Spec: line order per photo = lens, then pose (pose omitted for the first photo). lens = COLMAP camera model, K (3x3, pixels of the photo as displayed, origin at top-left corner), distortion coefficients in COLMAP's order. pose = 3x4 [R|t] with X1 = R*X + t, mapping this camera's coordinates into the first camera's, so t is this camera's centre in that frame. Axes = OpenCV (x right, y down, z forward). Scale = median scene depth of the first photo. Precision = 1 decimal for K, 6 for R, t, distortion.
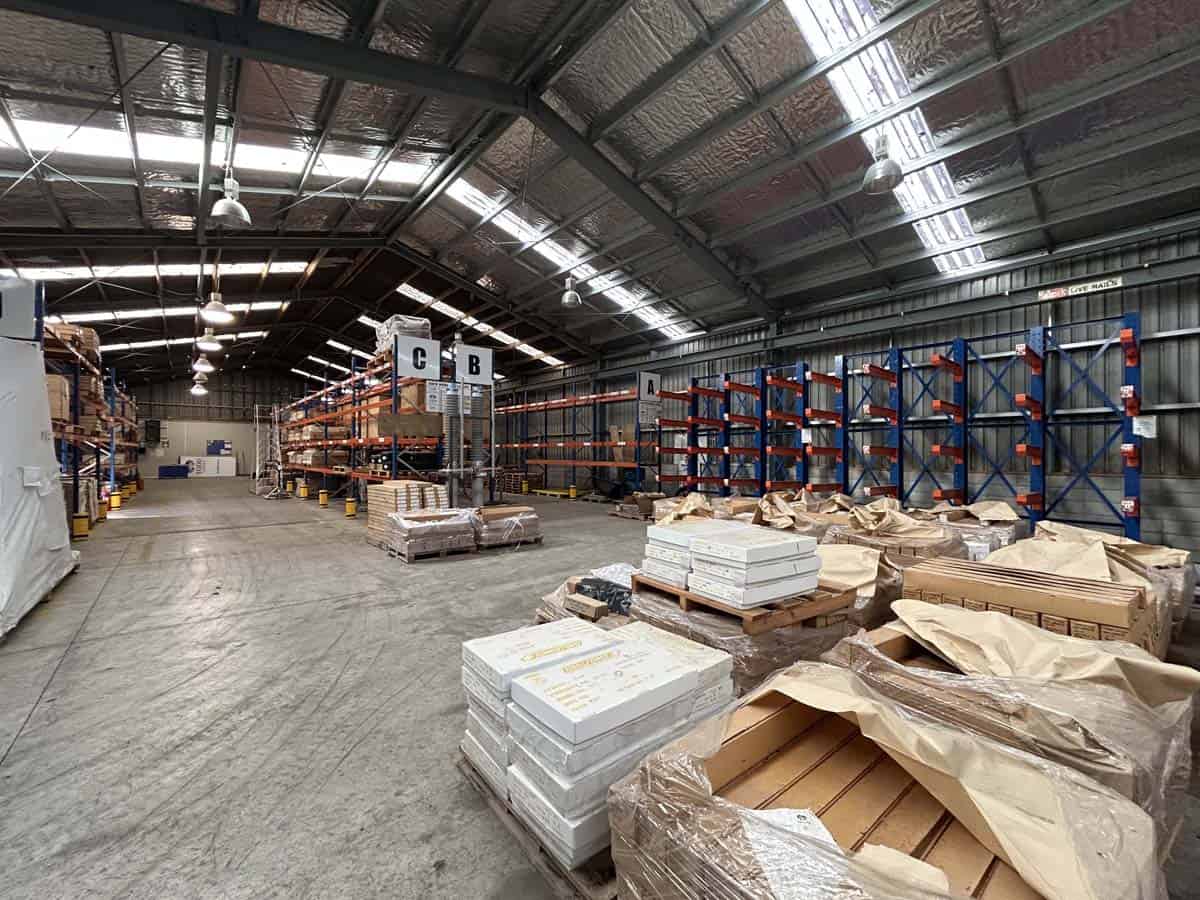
lens RADIAL K [[482.9, 0, 600.5], [0, 482.9, 447.8], [0, 0, 1]] dist [0.000574, 0.000848]
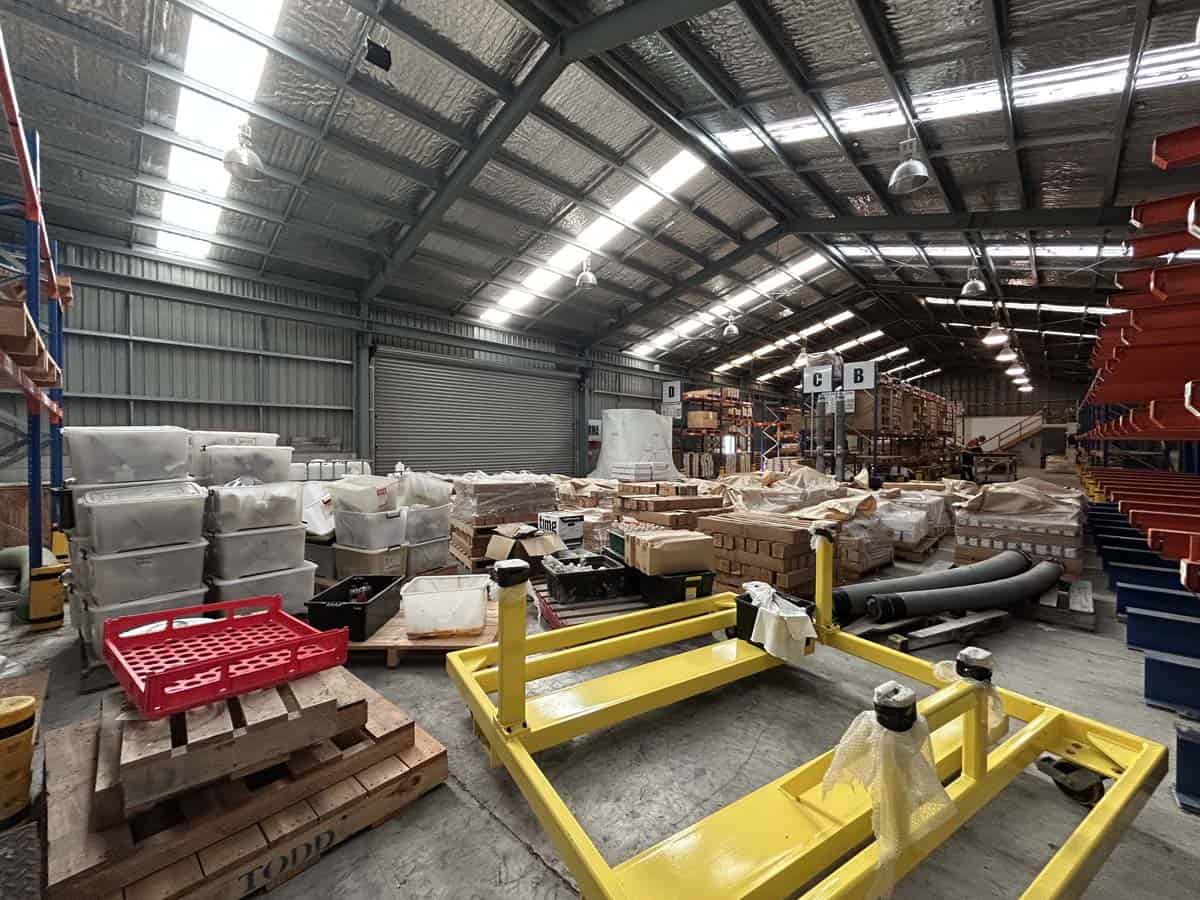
lens RADIAL K [[482.9, 0, 605.4], [0, 482.9, 450.8], [0, 0, 1]] dist [0.000574, 0.000848]
pose [[0.112211, 0.013430, -0.993594, 1.010950], [0.006730, 0.999875, 0.014275, 0.016103], [0.993662, -0.008289, 0.112106, 0.136173]]
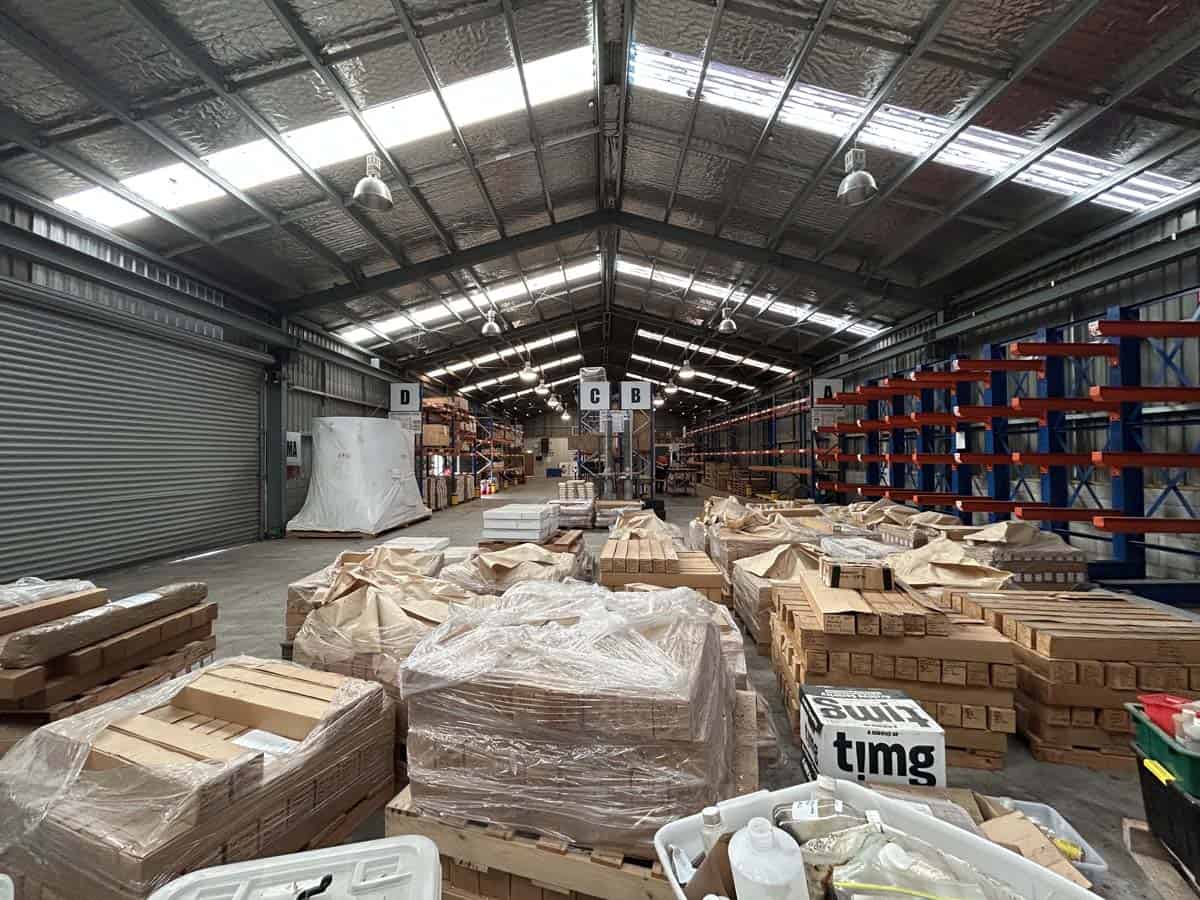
lens RADIAL K [[482.9, 0, 600.5], [0, 482.9, 447.0], [0, 0, 1]] dist [0.000574, 0.000848]
pose [[0.756272, -0.021111, -0.653916, 0.530394], [0.014253, 0.999774, -0.015794, -0.009430], [0.654102, 0.002624, 0.756402, -0.069045]]
